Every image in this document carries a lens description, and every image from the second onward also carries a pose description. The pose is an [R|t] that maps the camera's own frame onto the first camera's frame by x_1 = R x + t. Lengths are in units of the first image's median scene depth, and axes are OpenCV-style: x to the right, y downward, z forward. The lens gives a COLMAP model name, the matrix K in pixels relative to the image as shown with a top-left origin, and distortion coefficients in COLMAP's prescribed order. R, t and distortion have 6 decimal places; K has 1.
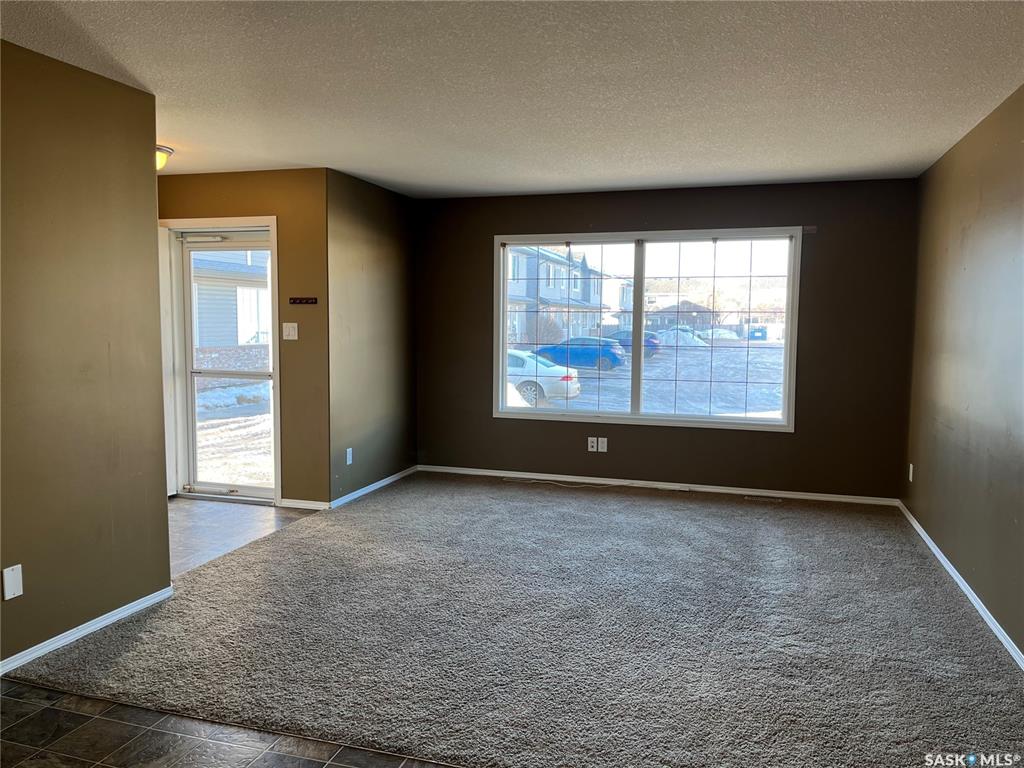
lens RADIAL K [[771.9, 0, 518.6], [0, 771.9, 385.5], [0, 0, 1]] dist [0.059966, -0.084218]
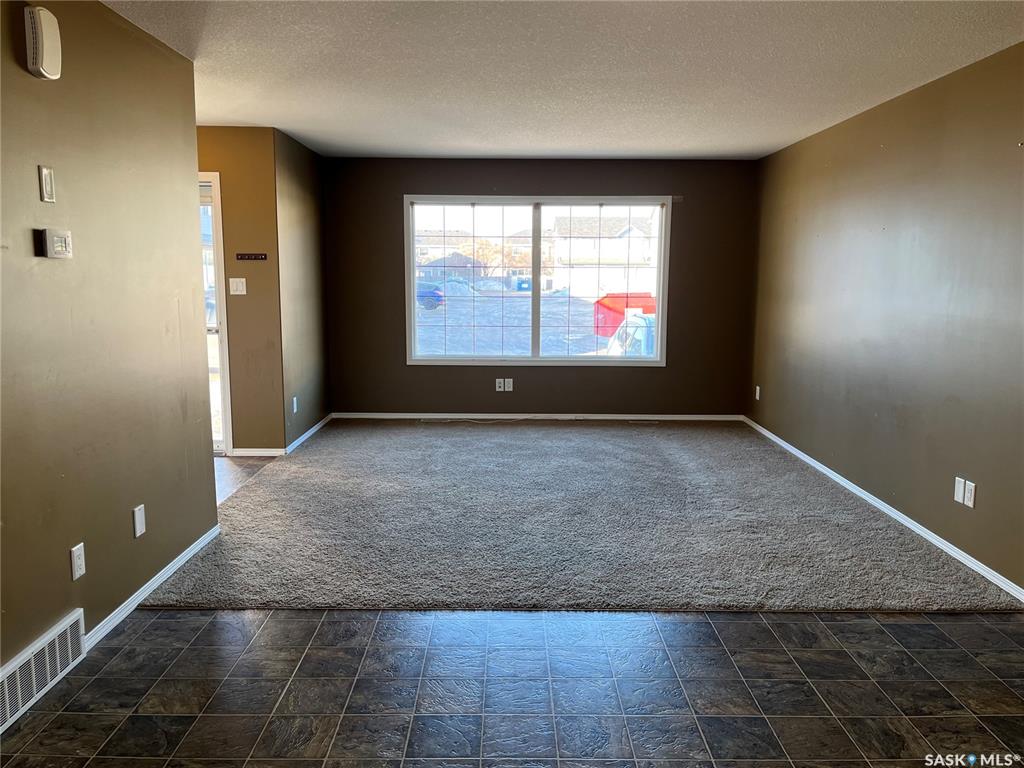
lens RADIAL K [[771.9, 0, 518.6], [0, 771.9, 385.5], [0, 0, 1]] dist [0.059966, -0.084218]
pose [[0.953704, -0.046707, 0.297097, -0.242922], [0.028313, 0.997423, 0.065921, 0.003758], [-0.299410, -0.054457, 0.952569, -0.098450]]
